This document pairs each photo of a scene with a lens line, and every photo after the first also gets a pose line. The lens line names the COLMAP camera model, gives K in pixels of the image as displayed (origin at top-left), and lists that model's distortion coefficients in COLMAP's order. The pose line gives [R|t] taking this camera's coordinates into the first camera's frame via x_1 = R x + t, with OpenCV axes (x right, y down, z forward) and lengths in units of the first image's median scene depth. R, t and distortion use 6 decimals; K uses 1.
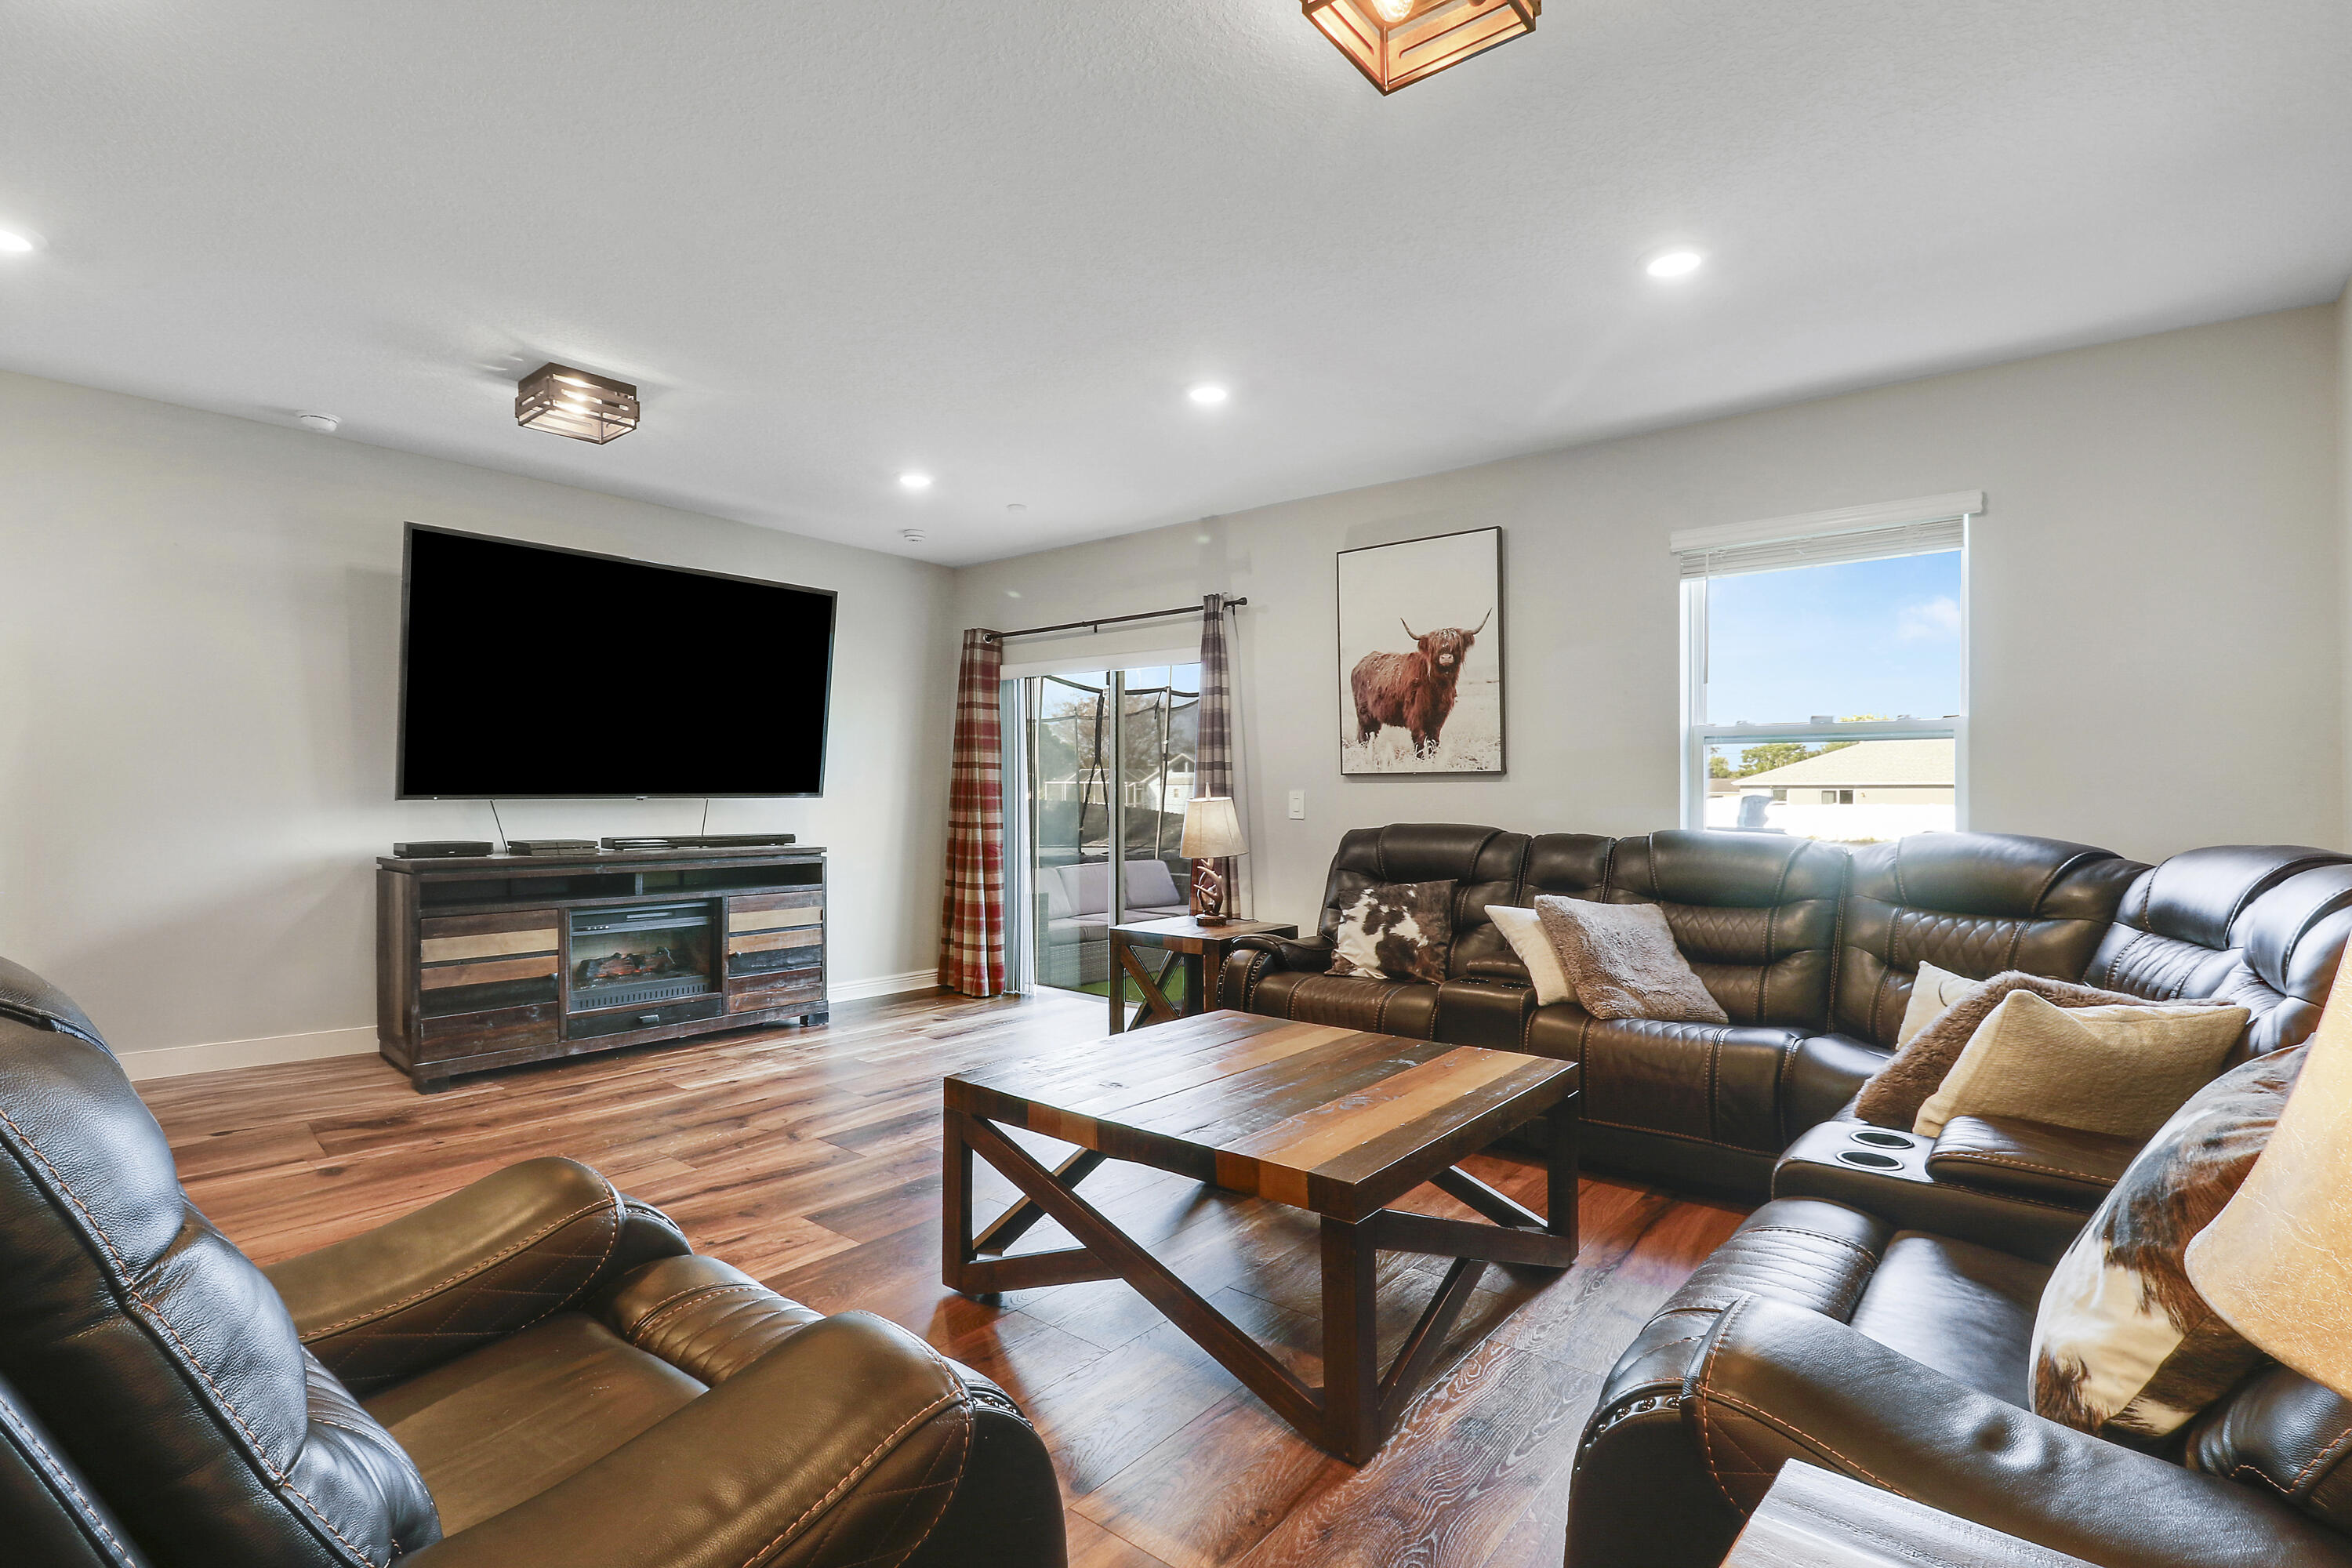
lens RADIAL K [[1121.6, 0, 1179.1], [0, 1121.6, 799.7], [0, 0, 1]] dist [0.003610, -0.004584]
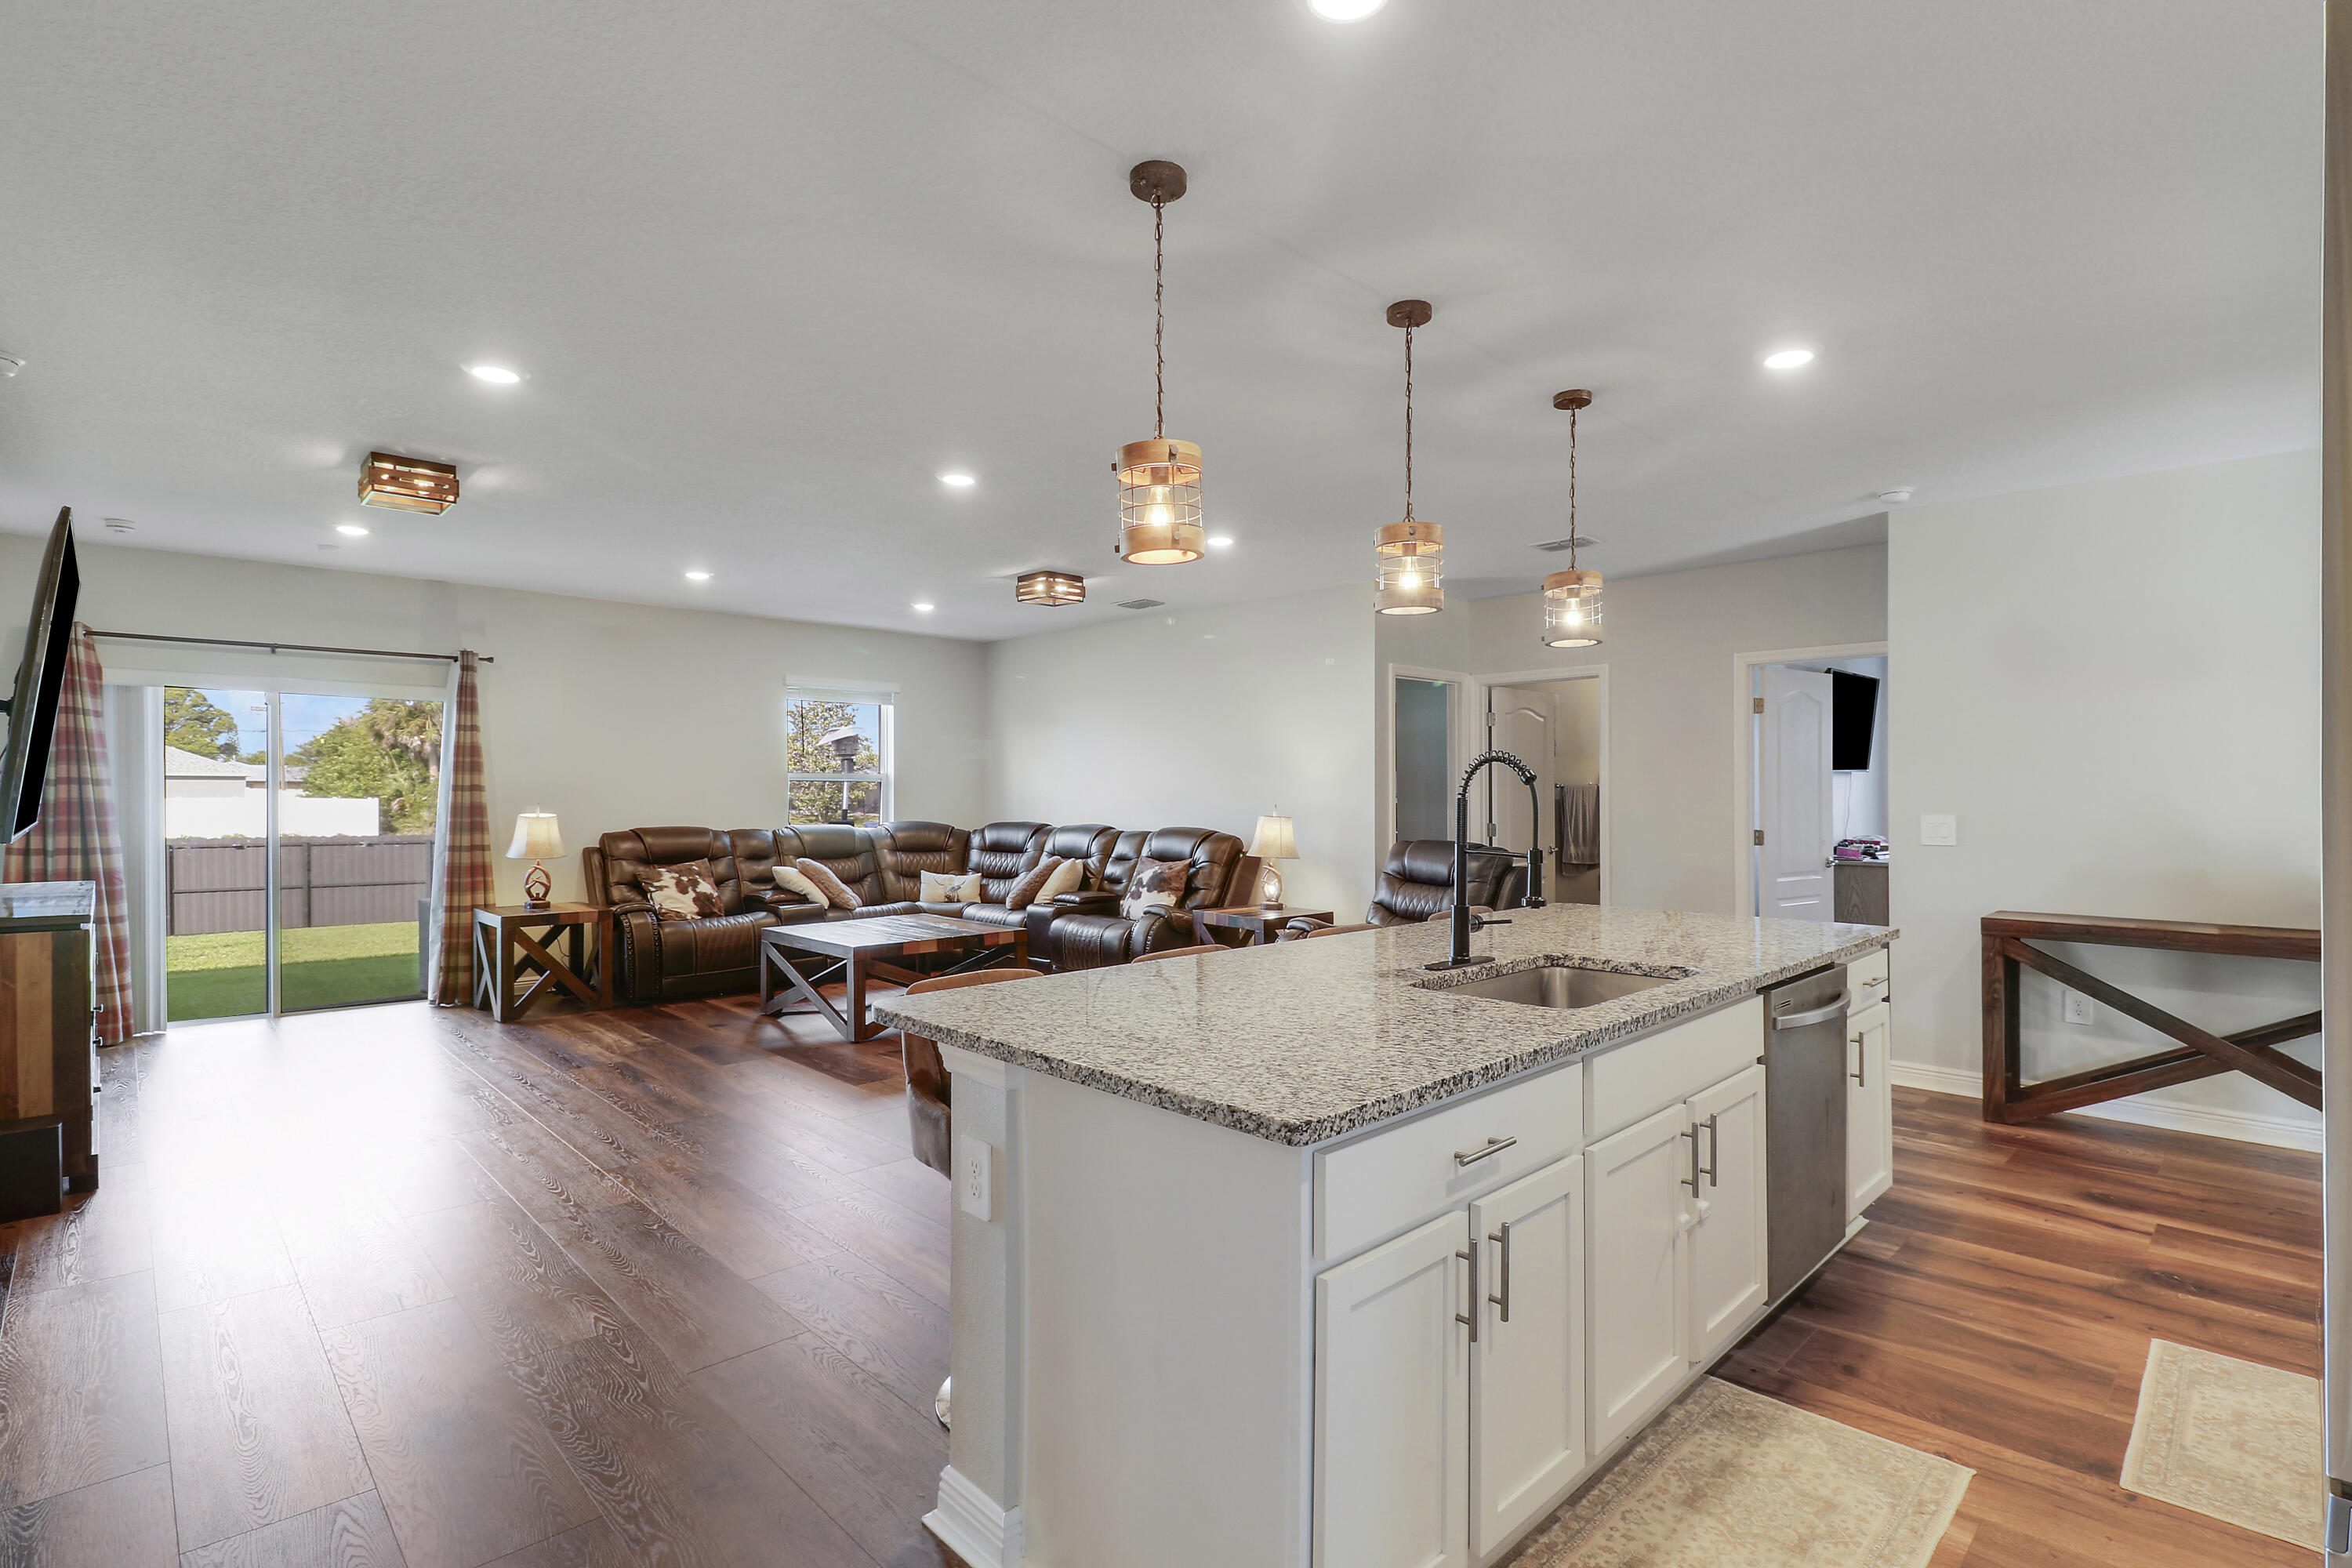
lens RADIAL K [[1121.6, 0, 1156.3], [0, 1121.6, 796.6], [0, 0, 1]] dist [0.003610, -0.004584]
pose [[0.142098, -0.007267, 0.989826, -1.561230], [0.007227, 0.999954, 0.006304, -0.032358], [-0.989826, 0.006257, 0.142144, 0.094756]]
